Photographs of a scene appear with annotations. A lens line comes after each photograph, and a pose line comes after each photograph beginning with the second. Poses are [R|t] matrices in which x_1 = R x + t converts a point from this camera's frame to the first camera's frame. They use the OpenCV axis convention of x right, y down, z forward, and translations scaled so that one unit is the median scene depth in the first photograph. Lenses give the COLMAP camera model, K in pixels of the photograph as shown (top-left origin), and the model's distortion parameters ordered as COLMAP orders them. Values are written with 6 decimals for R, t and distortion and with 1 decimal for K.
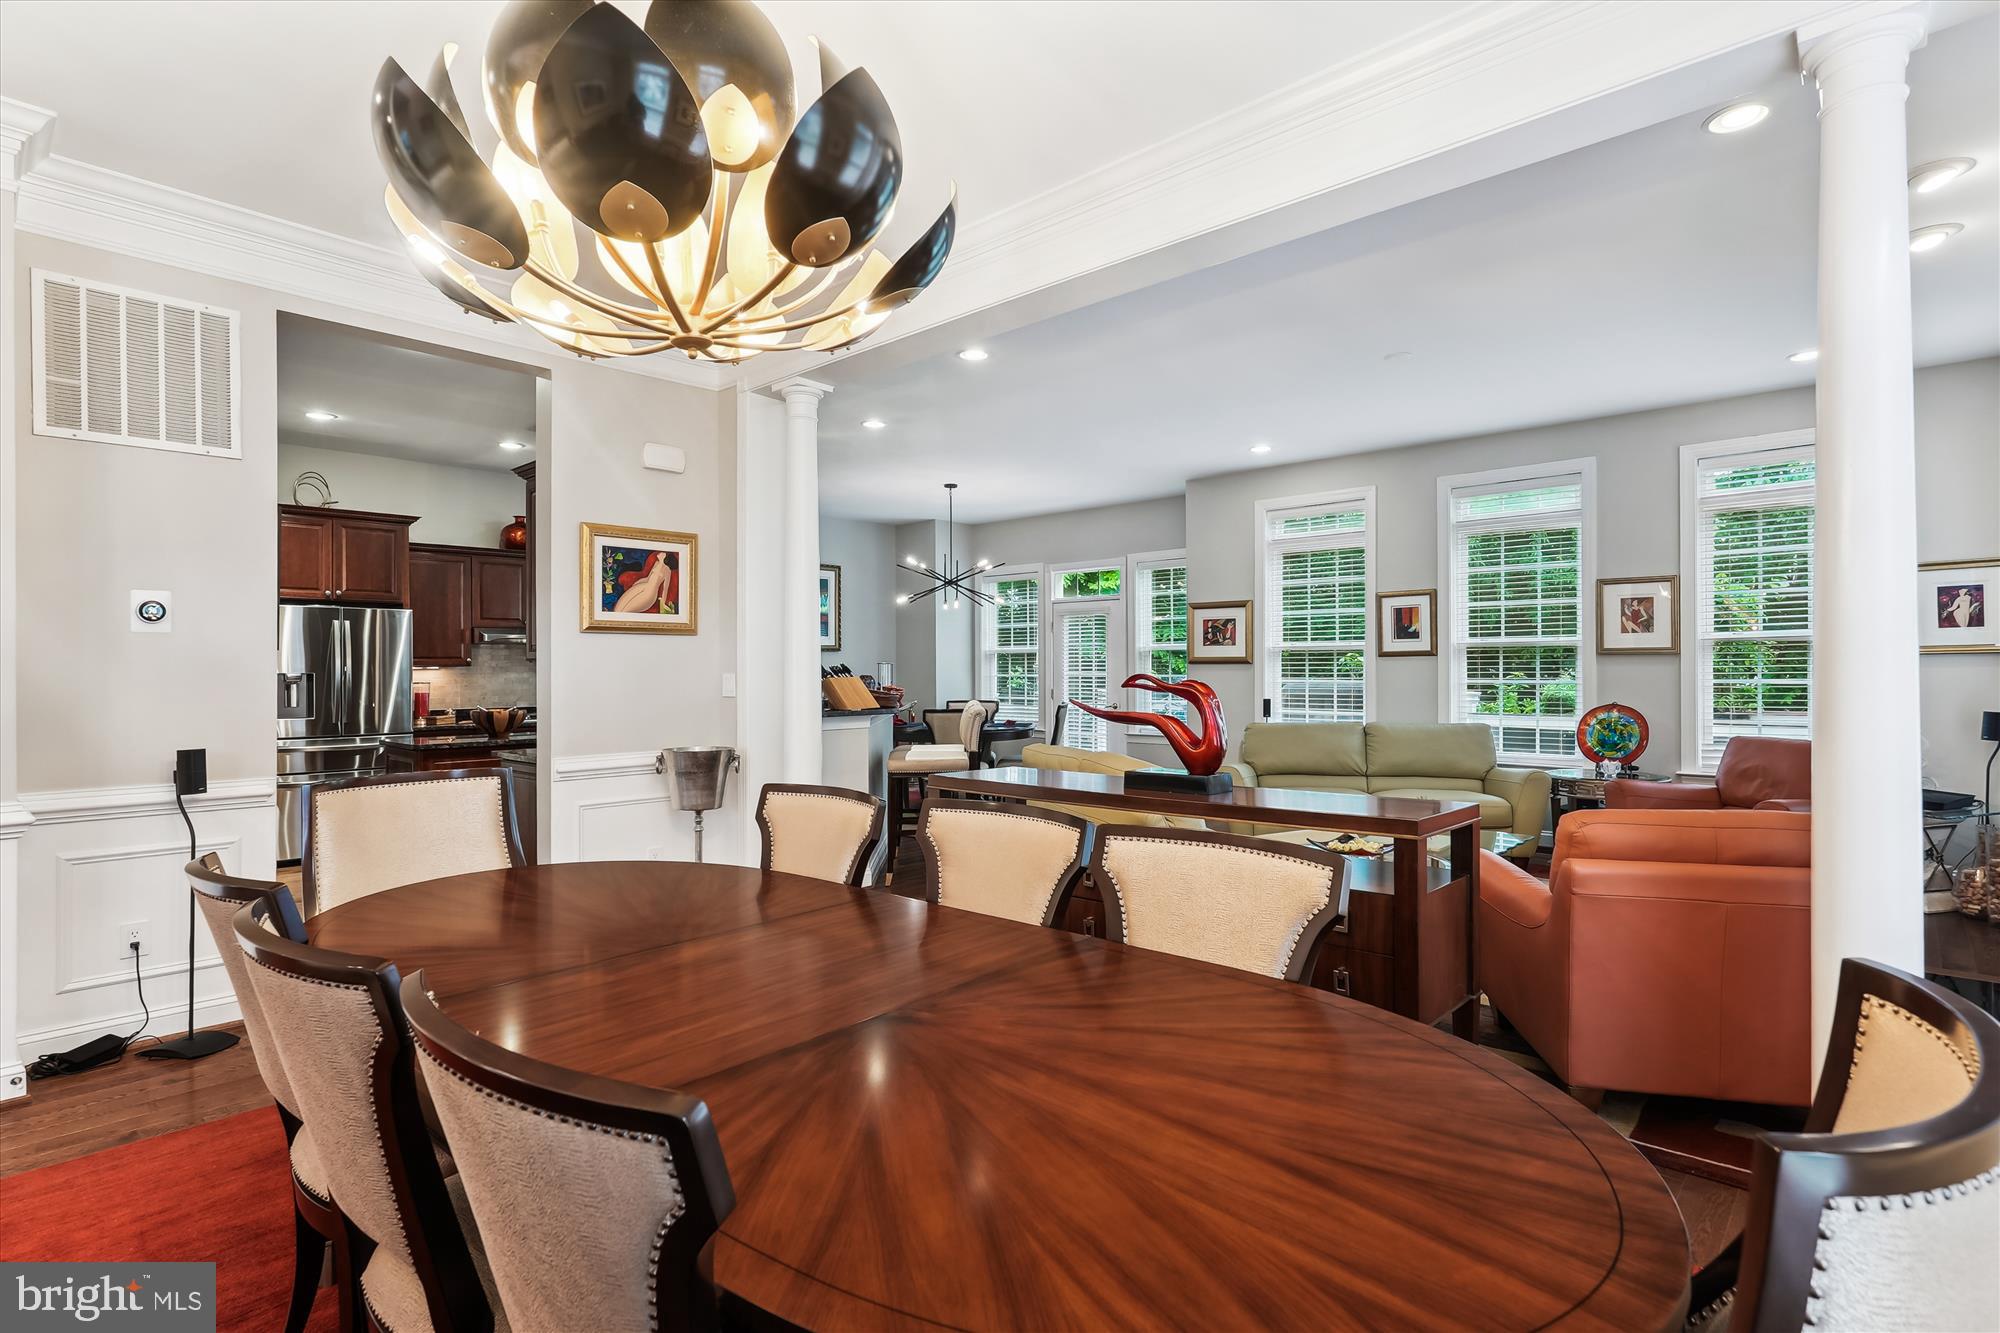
lens RADIAL K [[969.1, 0, 1003.1], [0, 969.1, 684.9], [0, 0, 1]] dist [-0.002265, 0.001451]
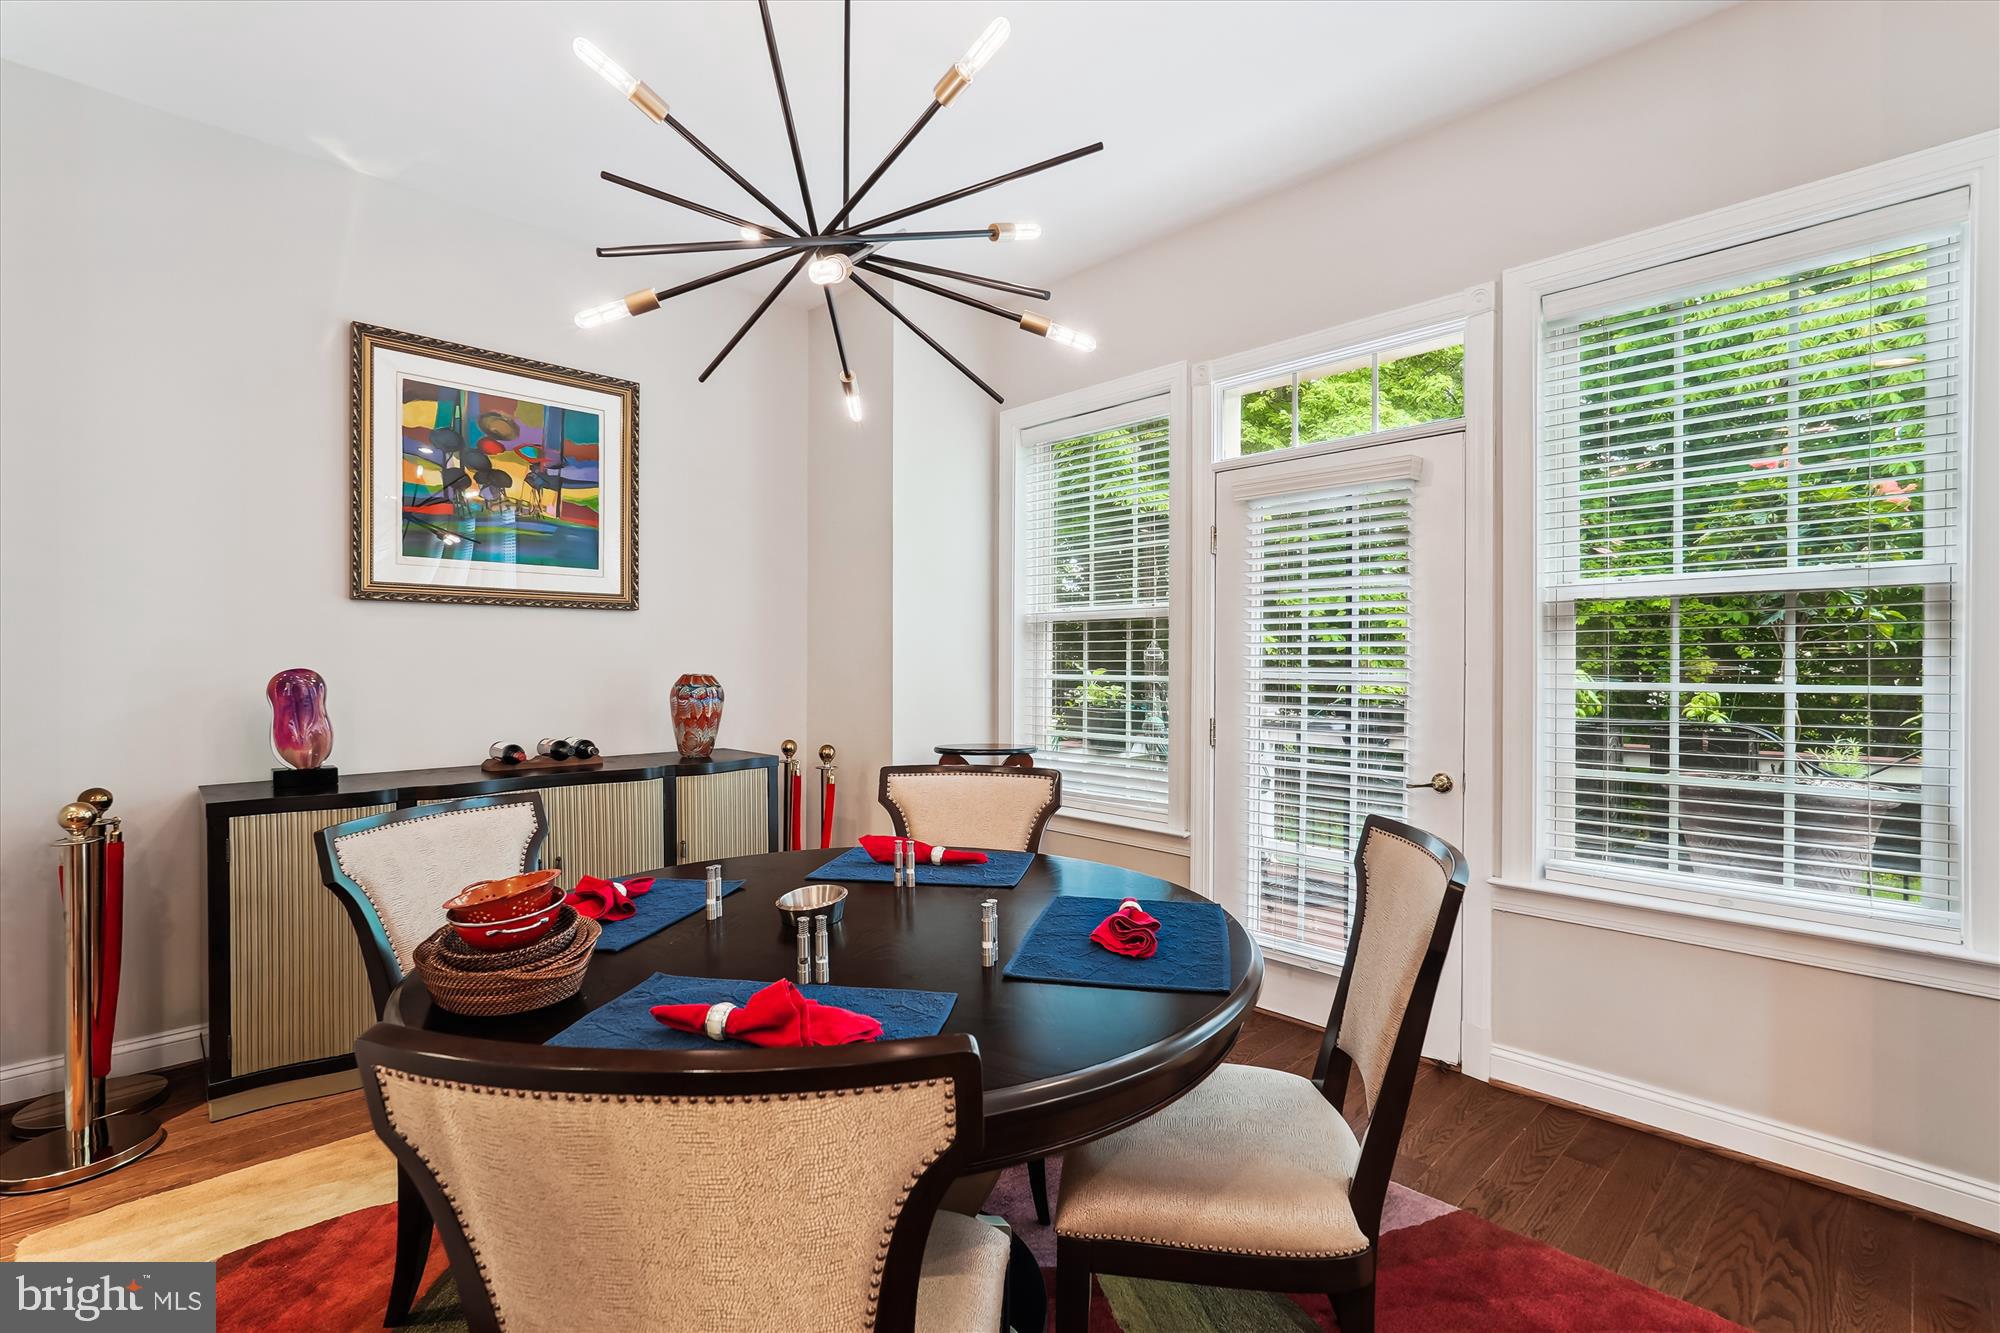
lens RADIAL K [[895.9, 0, 992.7], [0, 895.9, 664.4], [0, 0, 1]] dist [-0.004622, 0.001582]
pose [[0.997657, 0.006873, -0.068063, -0.008519], [-0.007848, 0.999870, -0.014068, -0.014140], [0.067958, 0.014569, 0.997582, 0.947740]]
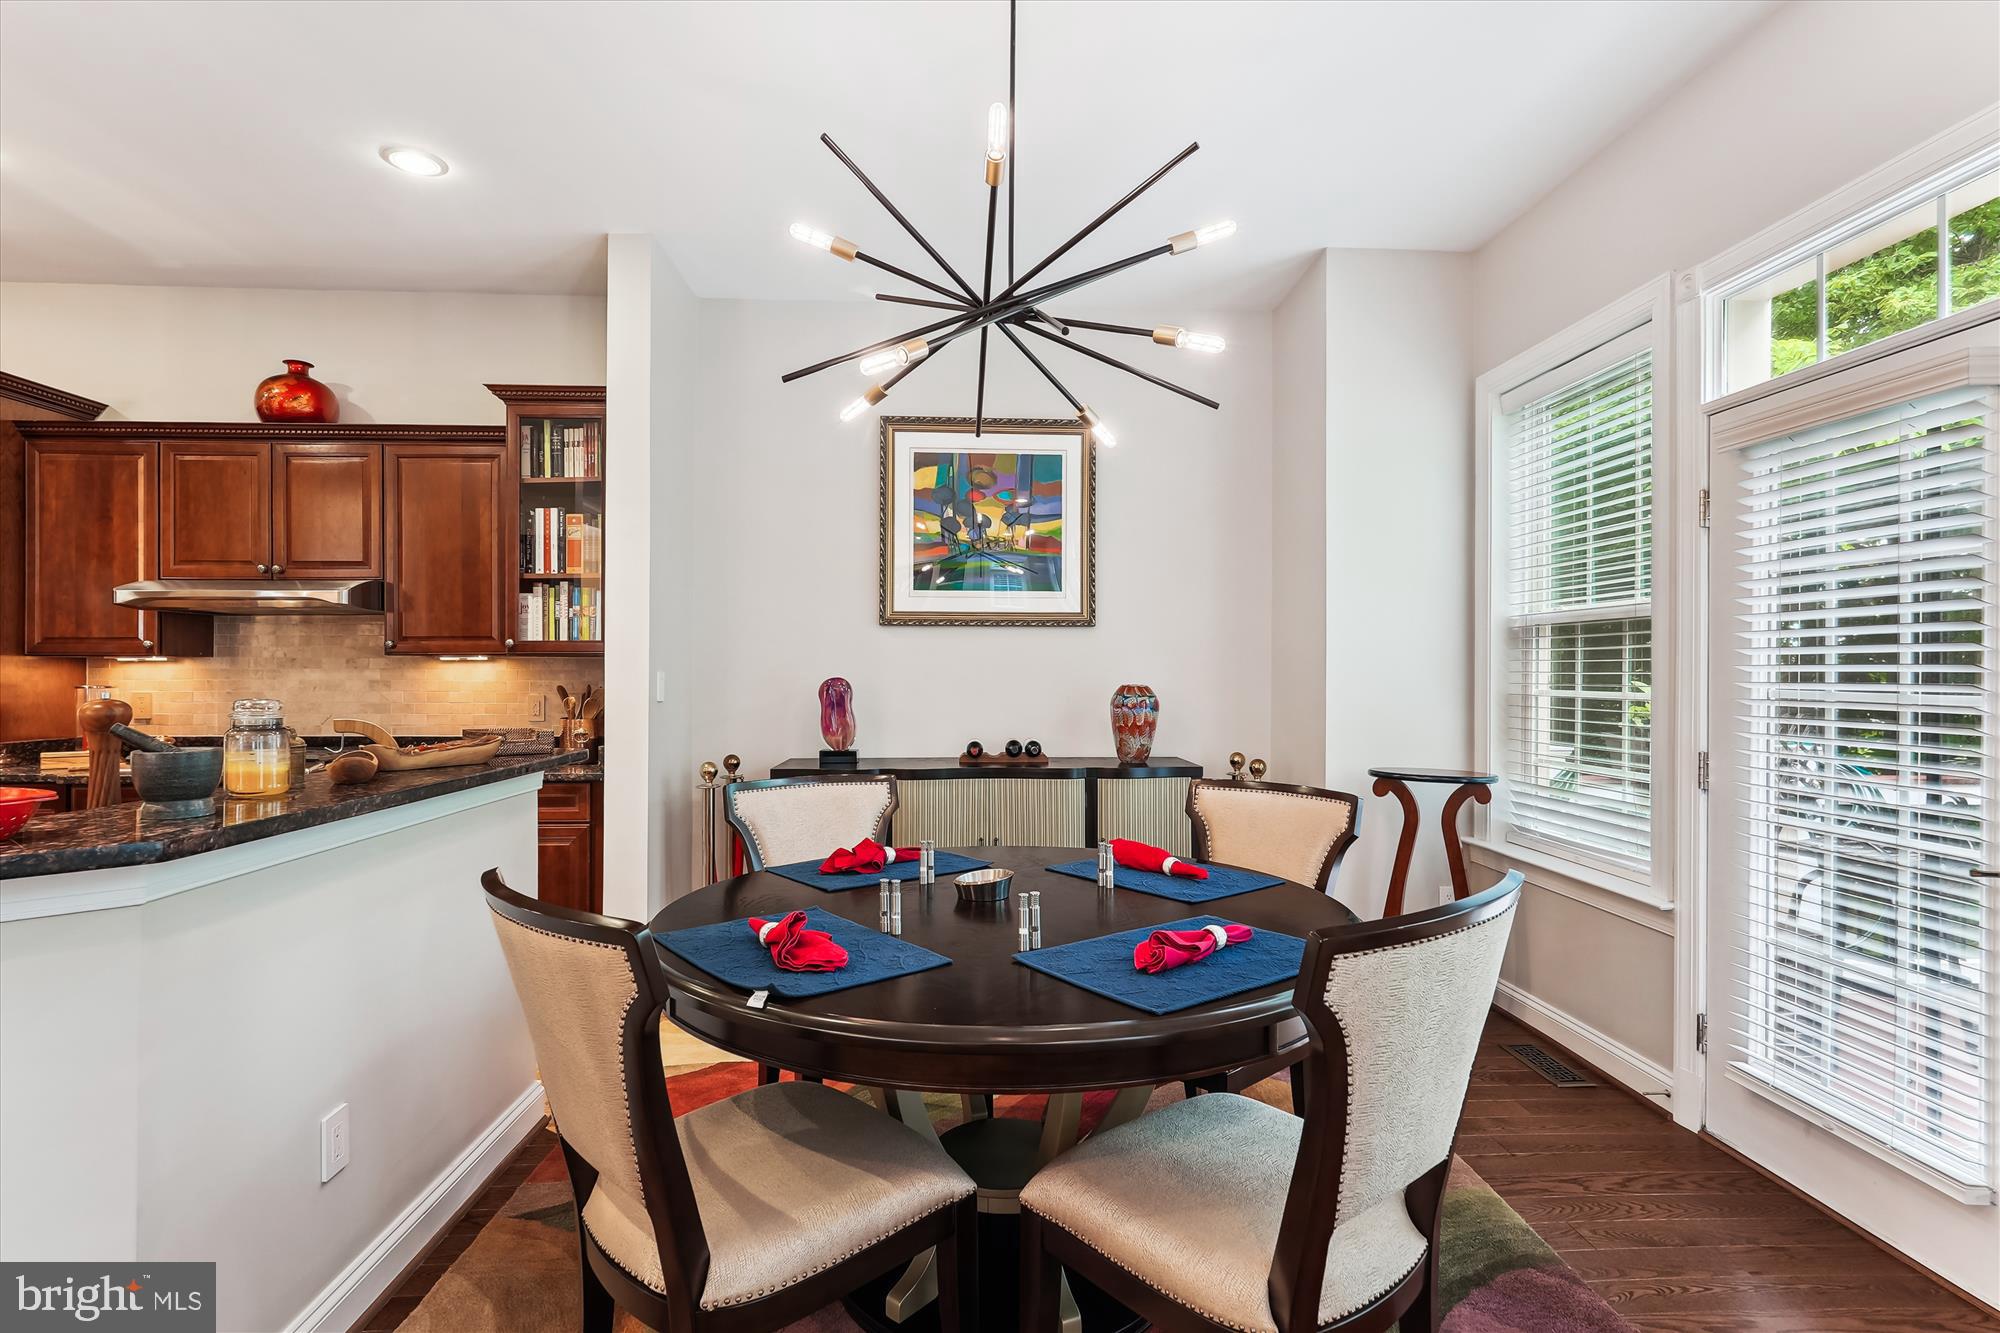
lens RADIAL K [[969.1, 0, 1023.1], [0, 969.1, 666.0], [0, 0, 1]] dist [-0.002265, 0.001451]
pose [[0.717706, 0.003188, -0.696338, 0.139497], [-0.018933, 0.999709, -0.014937, -0.015750], [0.696088, 0.023905, 0.717558, 0.975199]]
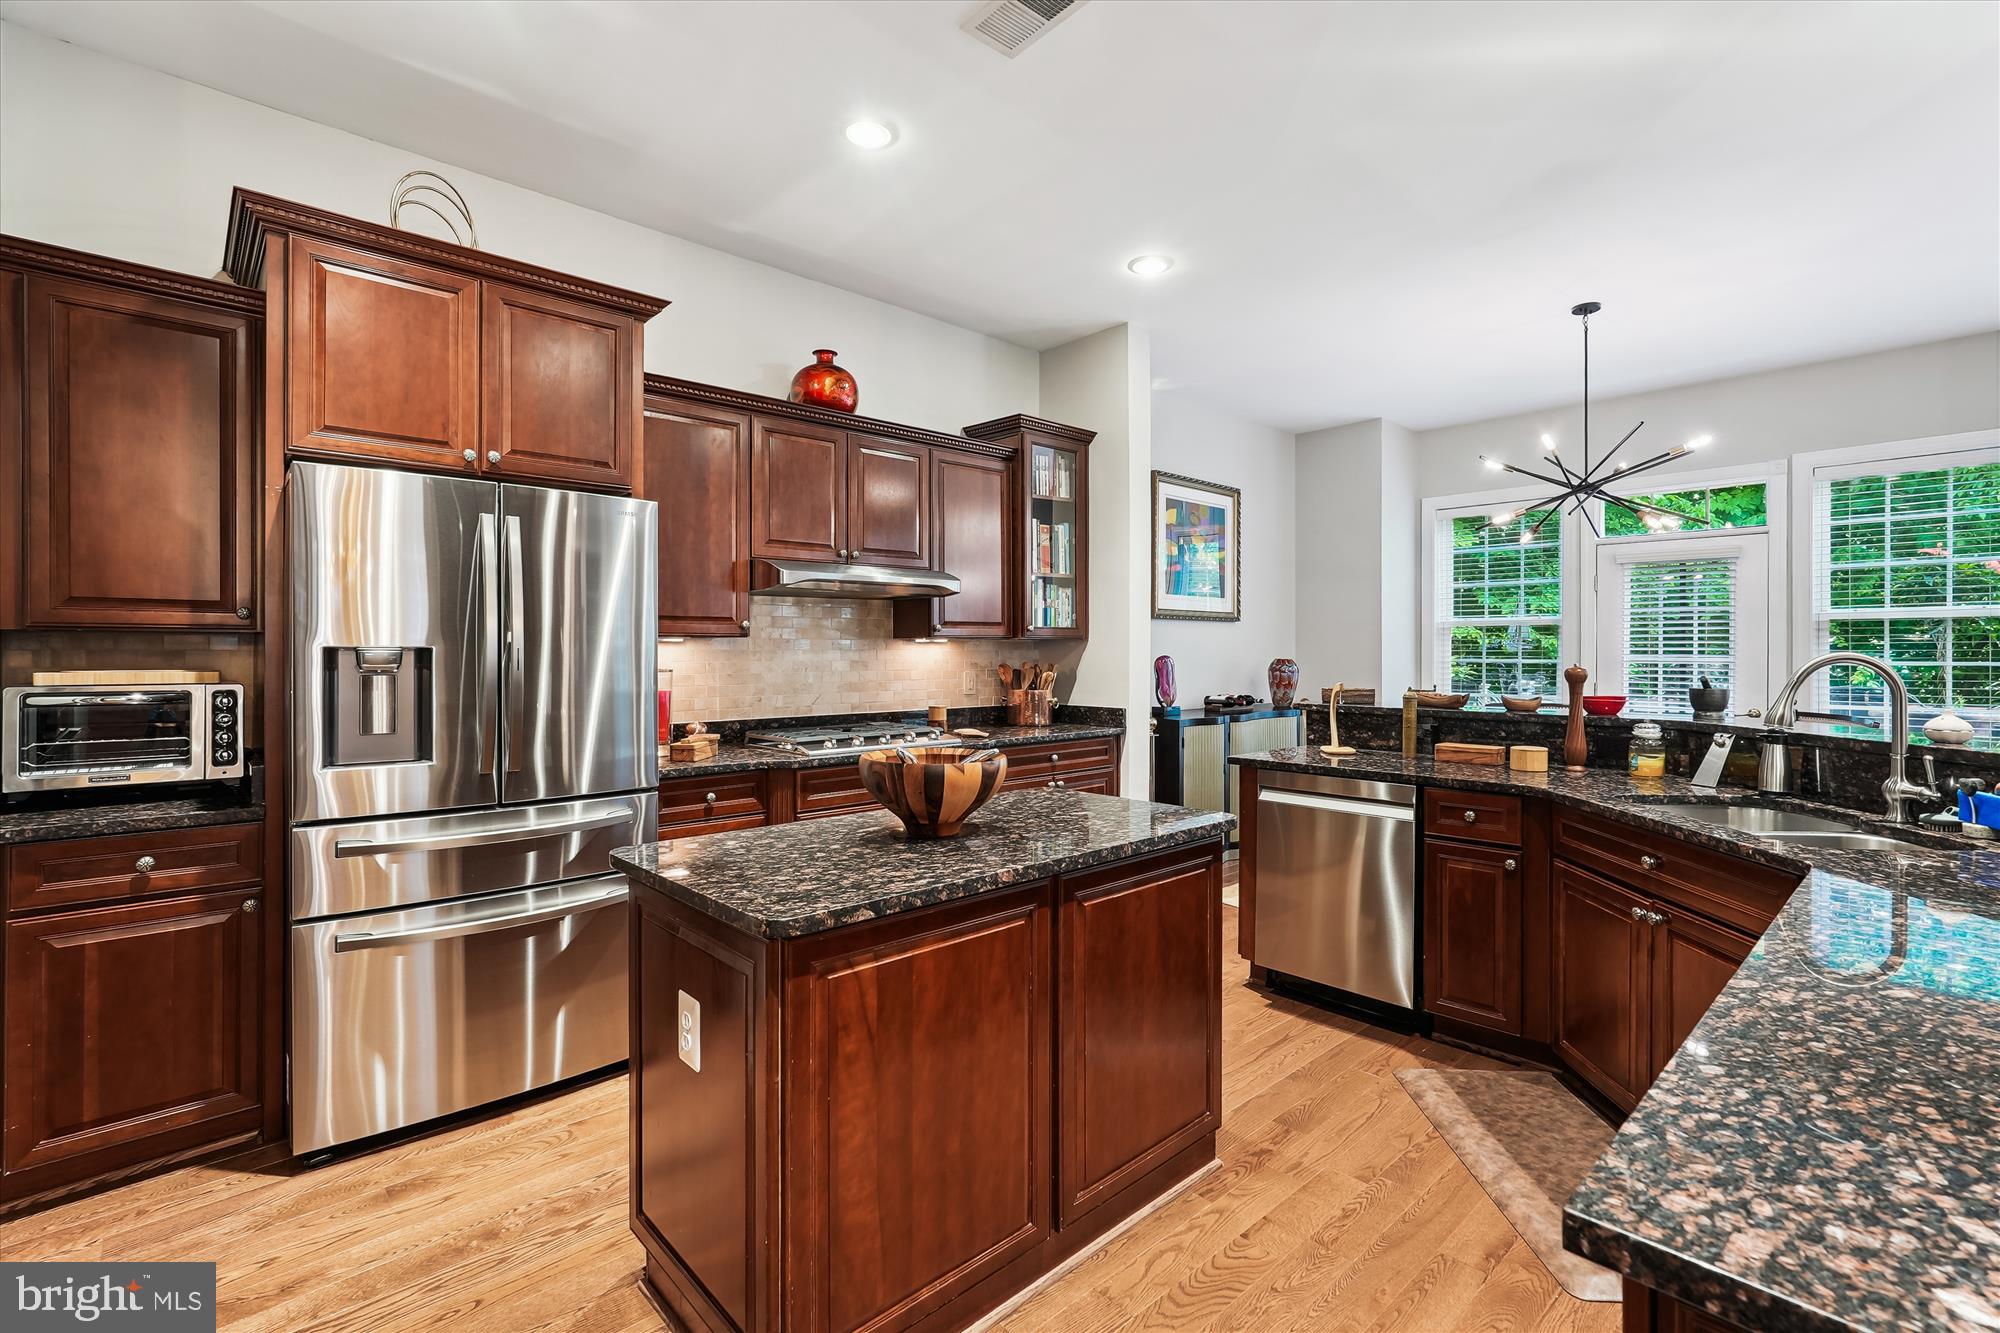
lens RADIAL K [[895.9, 0, 1003.7], [0, 895.9, 650.4], [0, 0, 1]] dist [-0.004622, 0.001582]
pose [[0.996994, 0.004837, -0.077334, -0.392167], [-0.006260, 0.999815, -0.018167, -0.005378], [0.077232, 0.018596, 0.996840, 0.569463]]
